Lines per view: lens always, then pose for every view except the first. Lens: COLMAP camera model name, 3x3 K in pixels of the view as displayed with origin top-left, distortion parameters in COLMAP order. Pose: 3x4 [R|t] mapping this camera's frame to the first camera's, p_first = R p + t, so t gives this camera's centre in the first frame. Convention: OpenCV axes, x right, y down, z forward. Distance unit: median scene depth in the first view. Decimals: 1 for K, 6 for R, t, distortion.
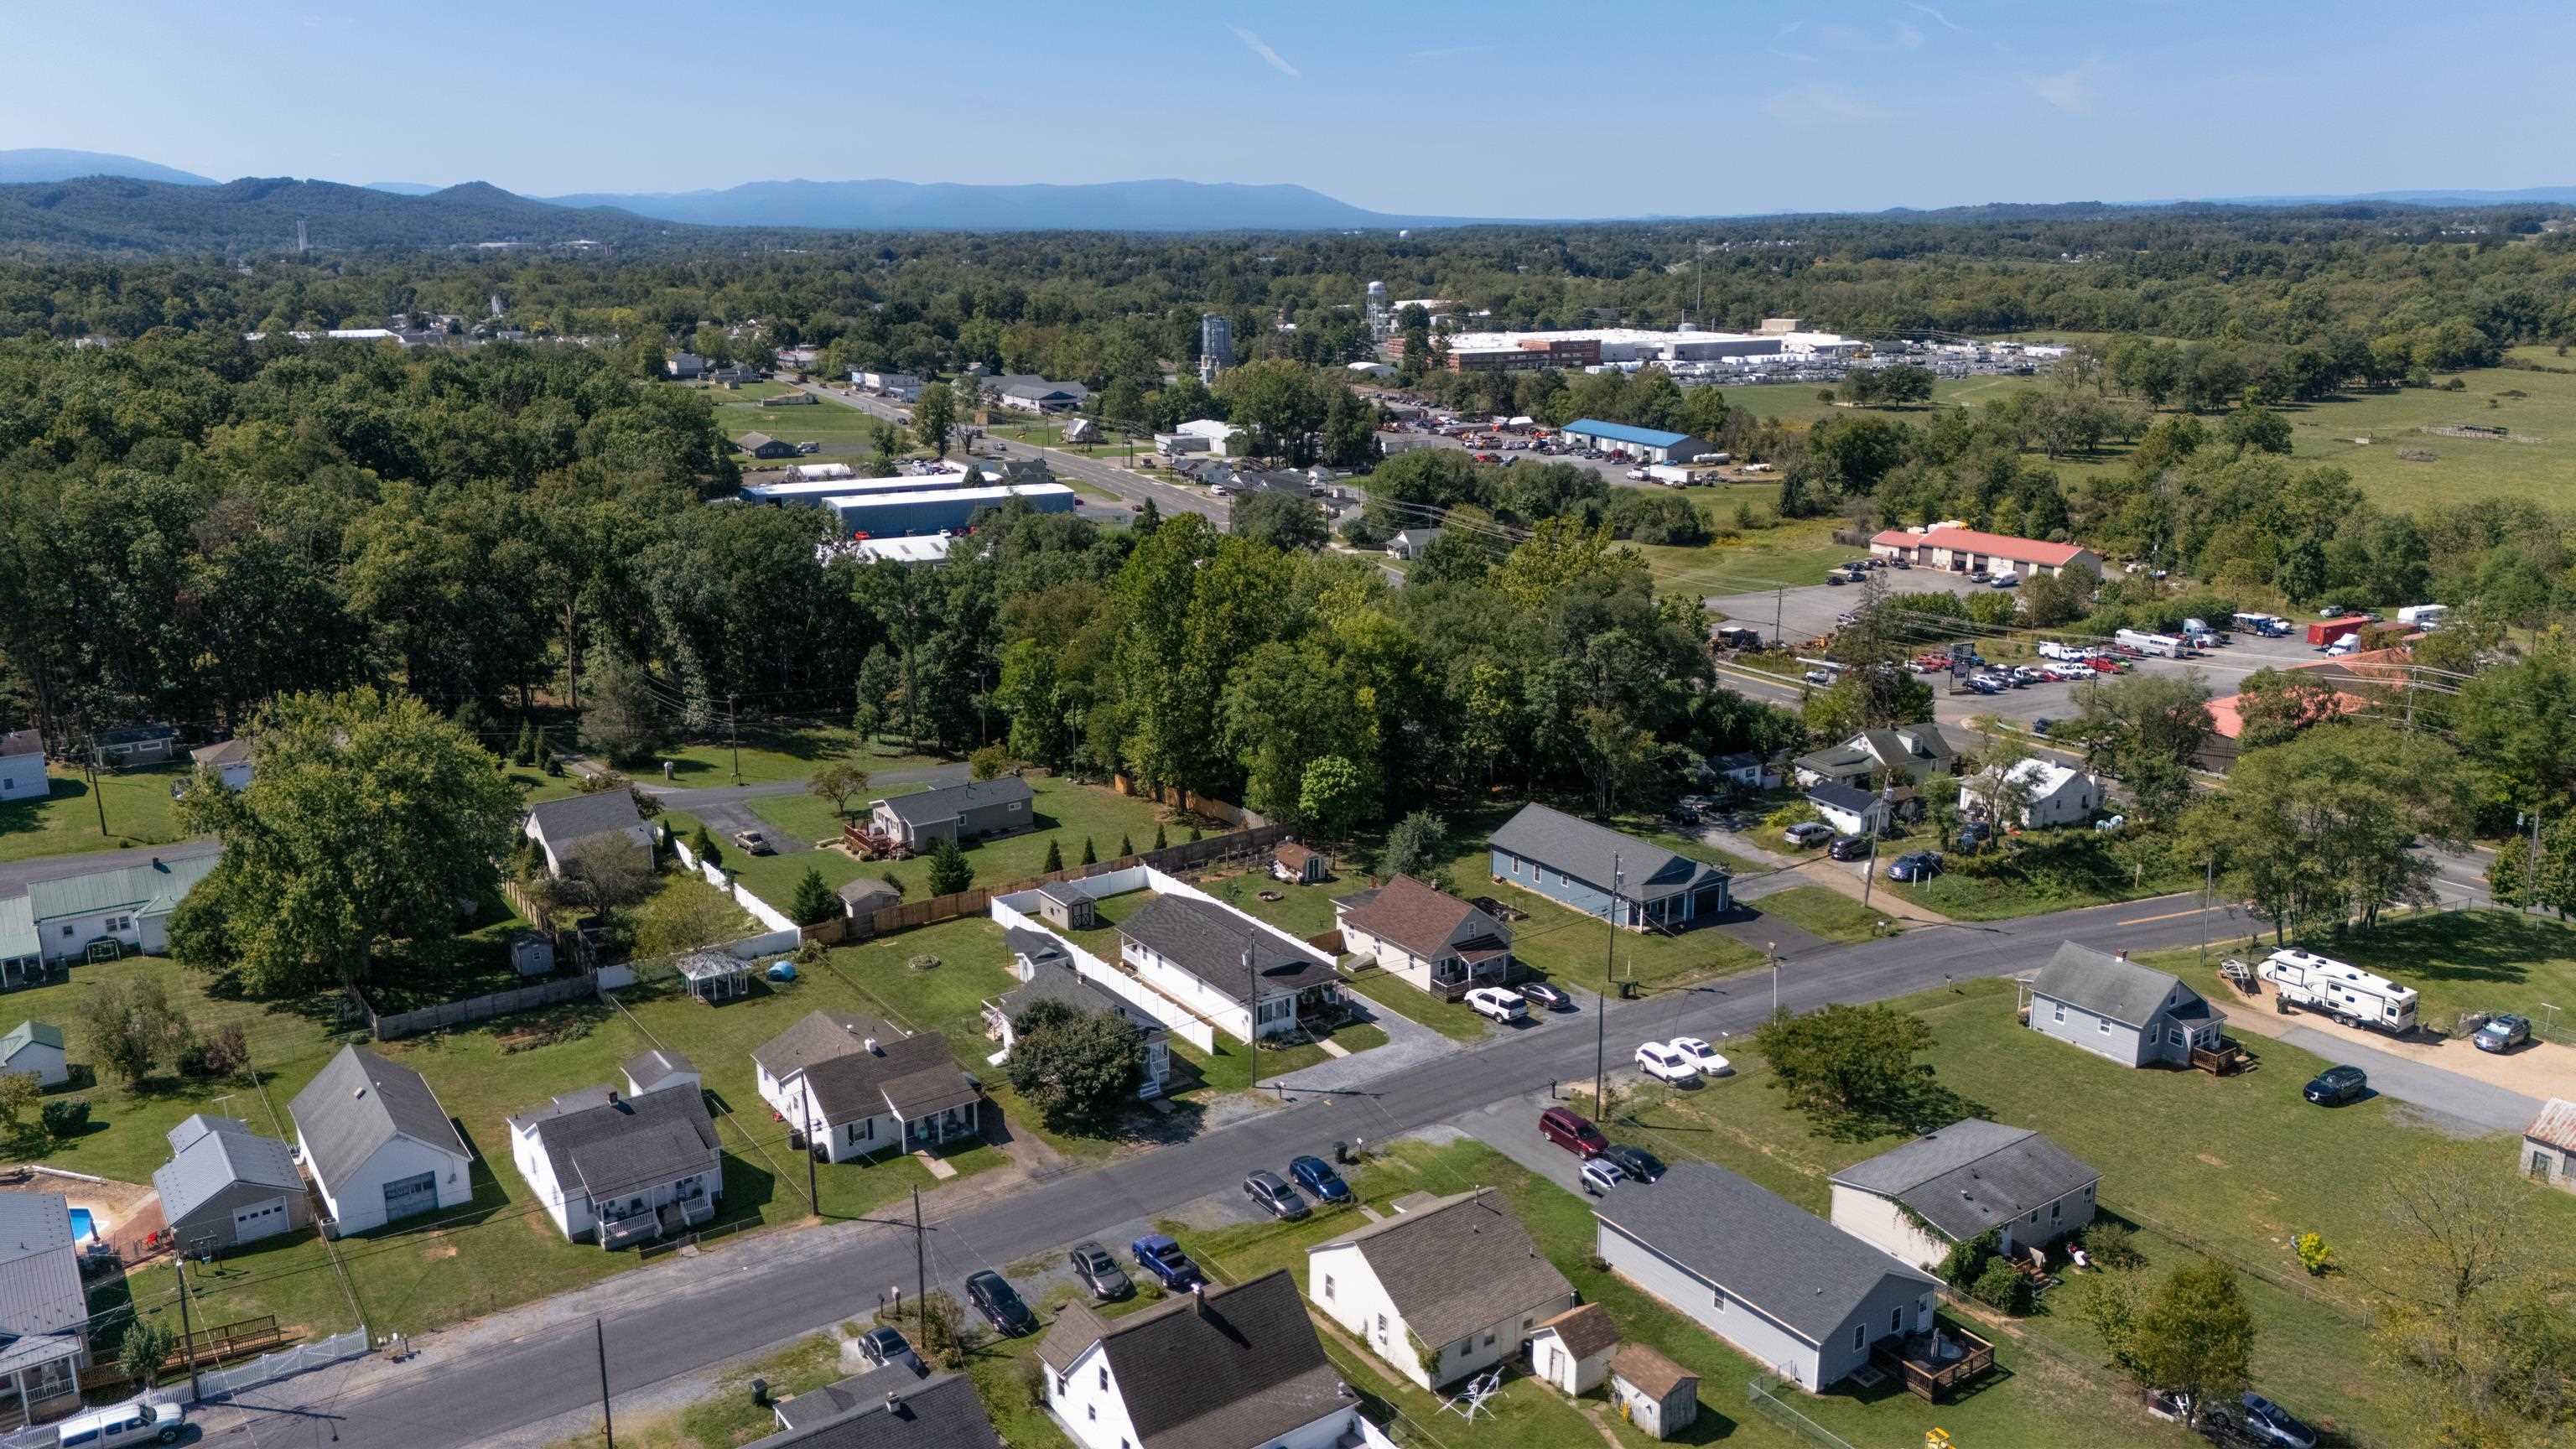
lens RADIAL K [[1896.5, 0, 1288.0], [0, 1896.5, 724.5], [0, 0, 1]] dist [0.153966, -0.276883]
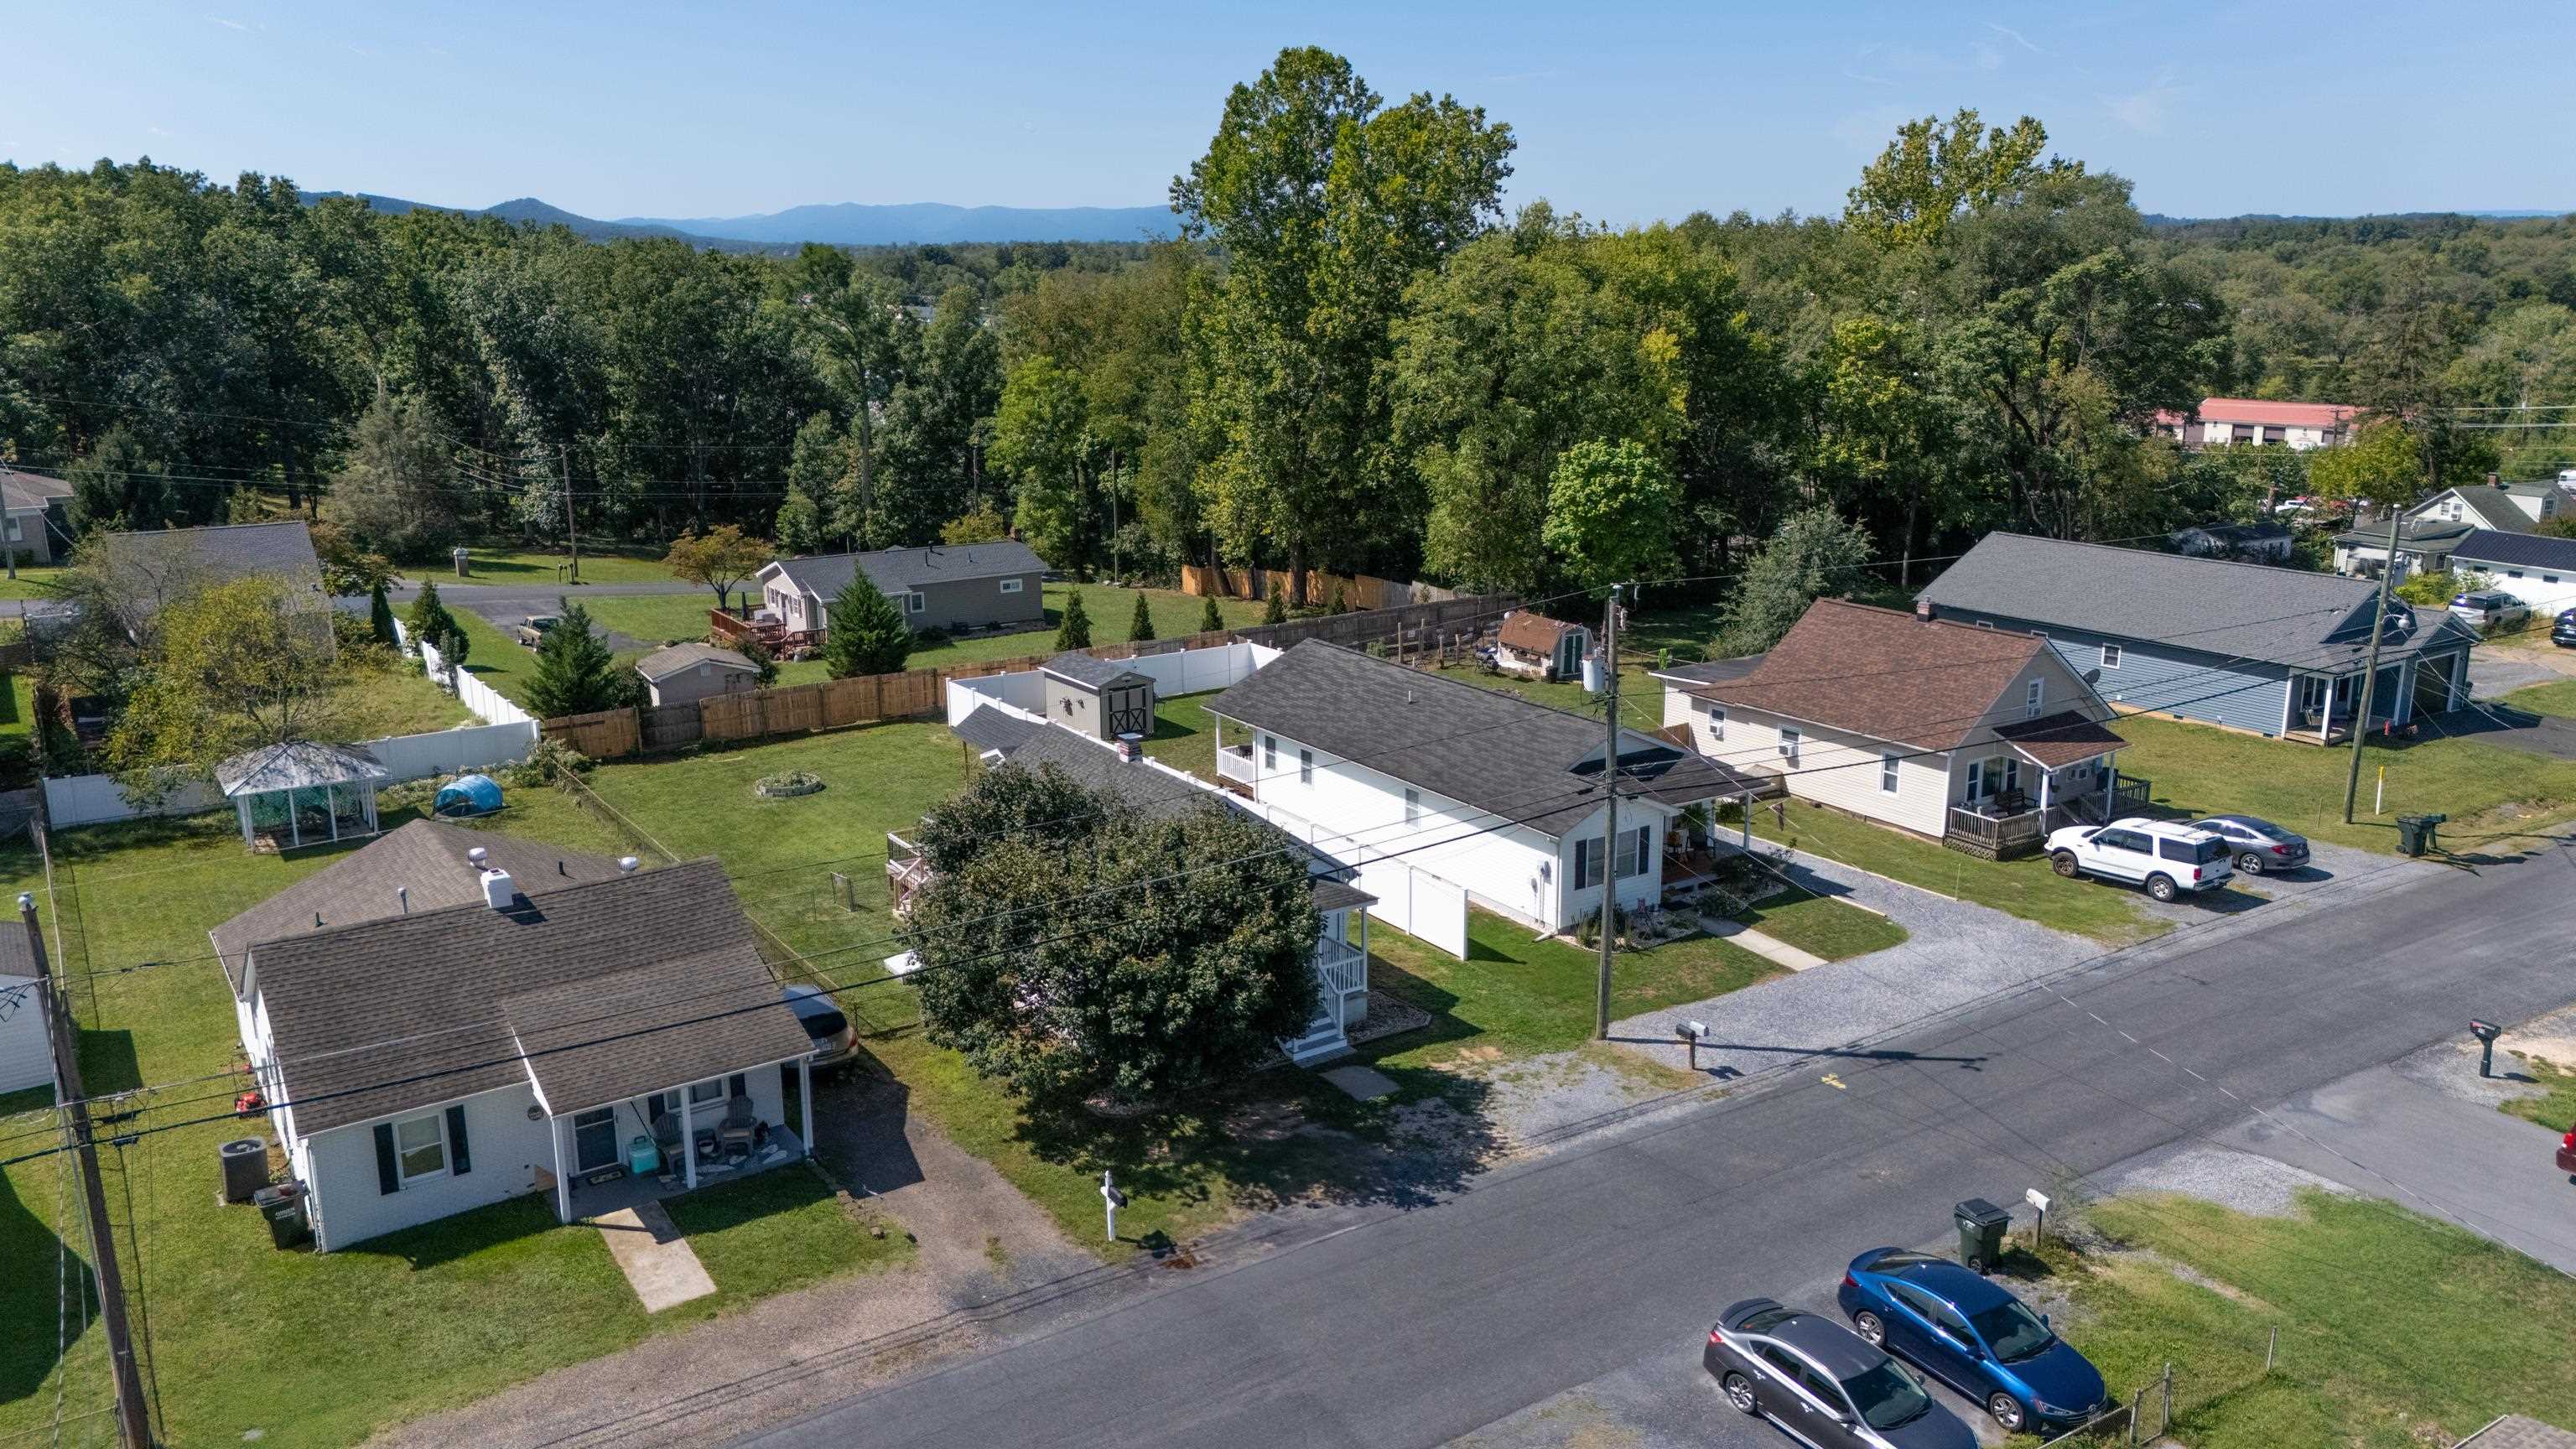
lens RADIAL K [[1898.0, 0, 1286.3], [0, 1898.0, 728.1], [0, 0, 1]] dist [0.085051, -0.085196]
pose [[0.999720, 0.003214, -0.023440, -0.056177], [-0.003466, 0.999936, -0.010741, 0.109171], [0.023403, 0.010819, 0.999668, 0.512694]]
